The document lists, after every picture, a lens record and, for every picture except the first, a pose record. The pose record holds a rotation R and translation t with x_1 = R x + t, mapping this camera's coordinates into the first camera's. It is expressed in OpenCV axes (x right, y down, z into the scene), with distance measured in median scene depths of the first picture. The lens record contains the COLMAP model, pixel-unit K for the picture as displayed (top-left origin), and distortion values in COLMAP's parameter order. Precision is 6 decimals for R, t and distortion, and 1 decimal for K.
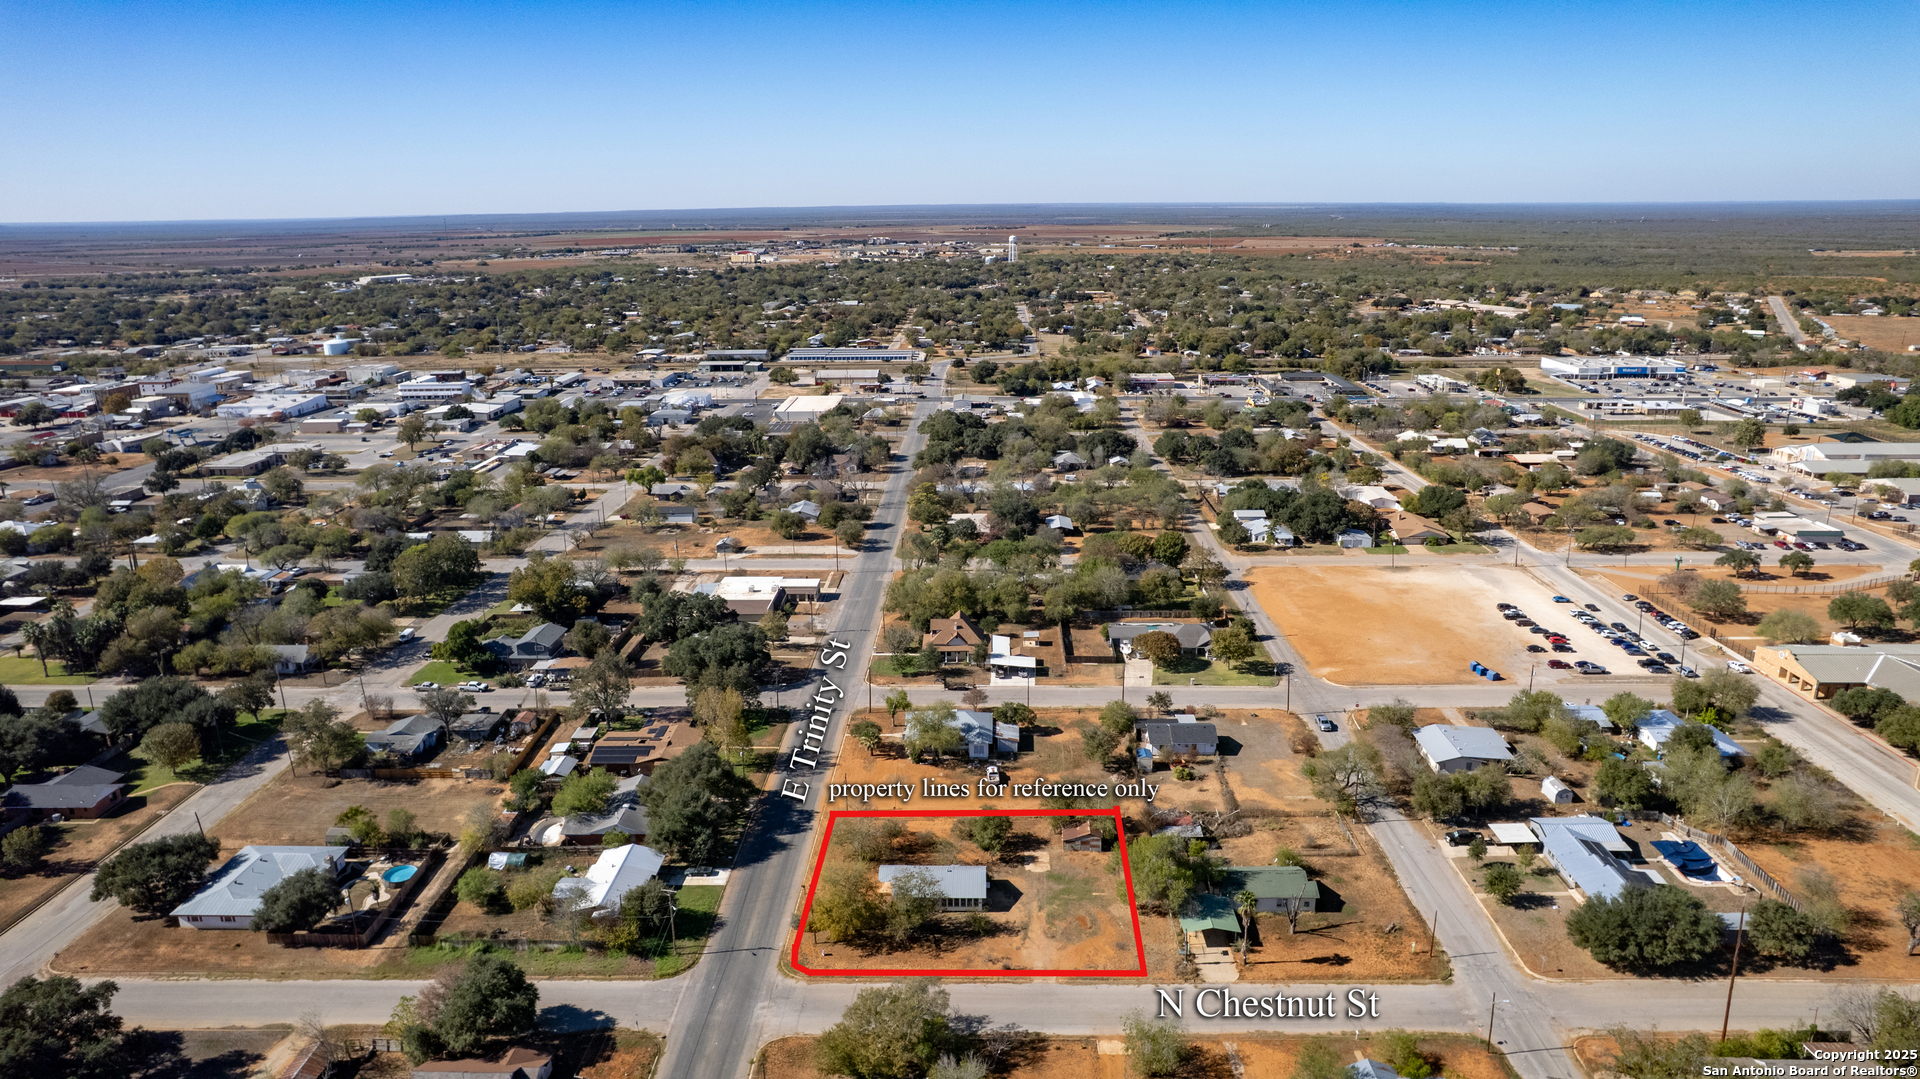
lens RADIAL K [[1230.4, 0, 962.1], [0, 1230.4, 542.2], [0, 0, 1]] dist [-0.060236, 0.041035]
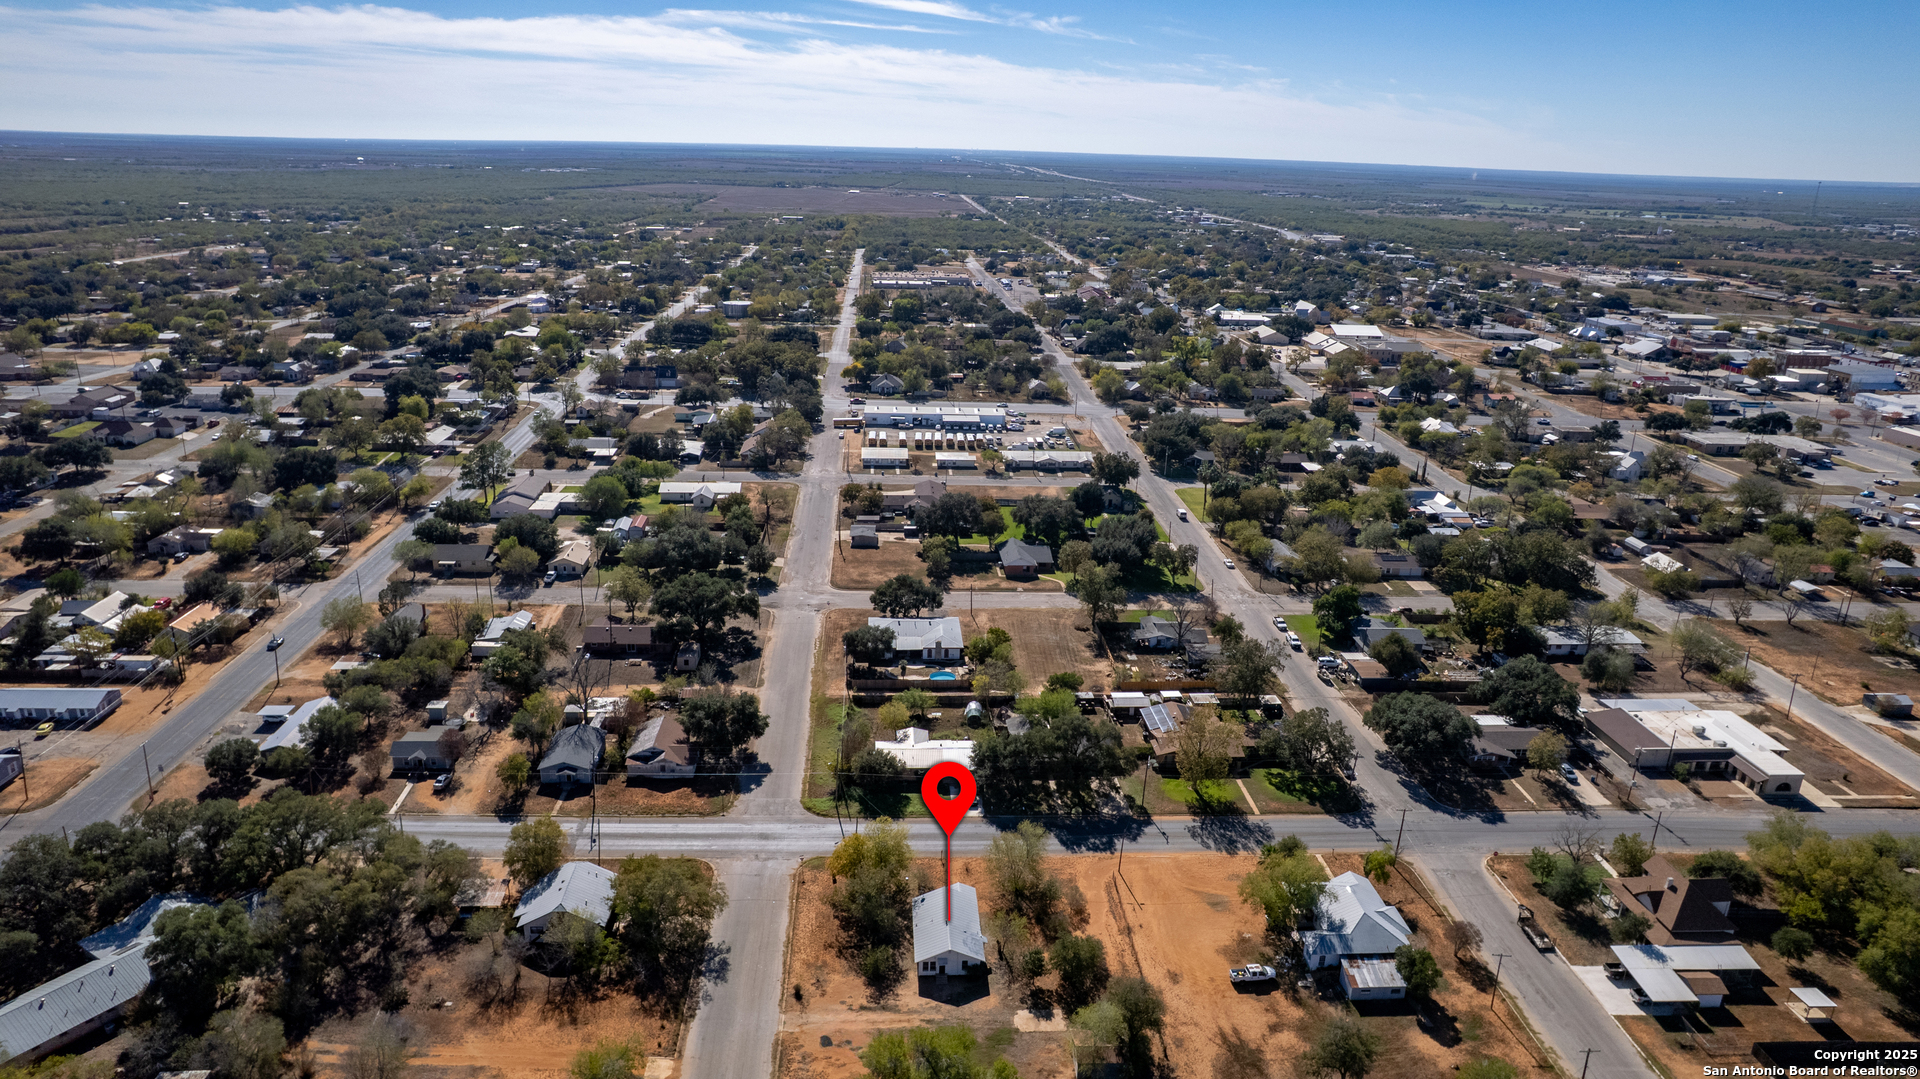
lens RADIAL K [[1230.4, 0, 963.6], [0, 1230.4, 540.2], [0, 0, 1]] dist [-0.060236, 0.041035]
pose [[0.085012, 0.320053, -0.943578, 0.641452], [-0.296360, 0.912268, 0.282733, -0.205788], [0.951285, 0.255603, 0.172405, 0.692326]]
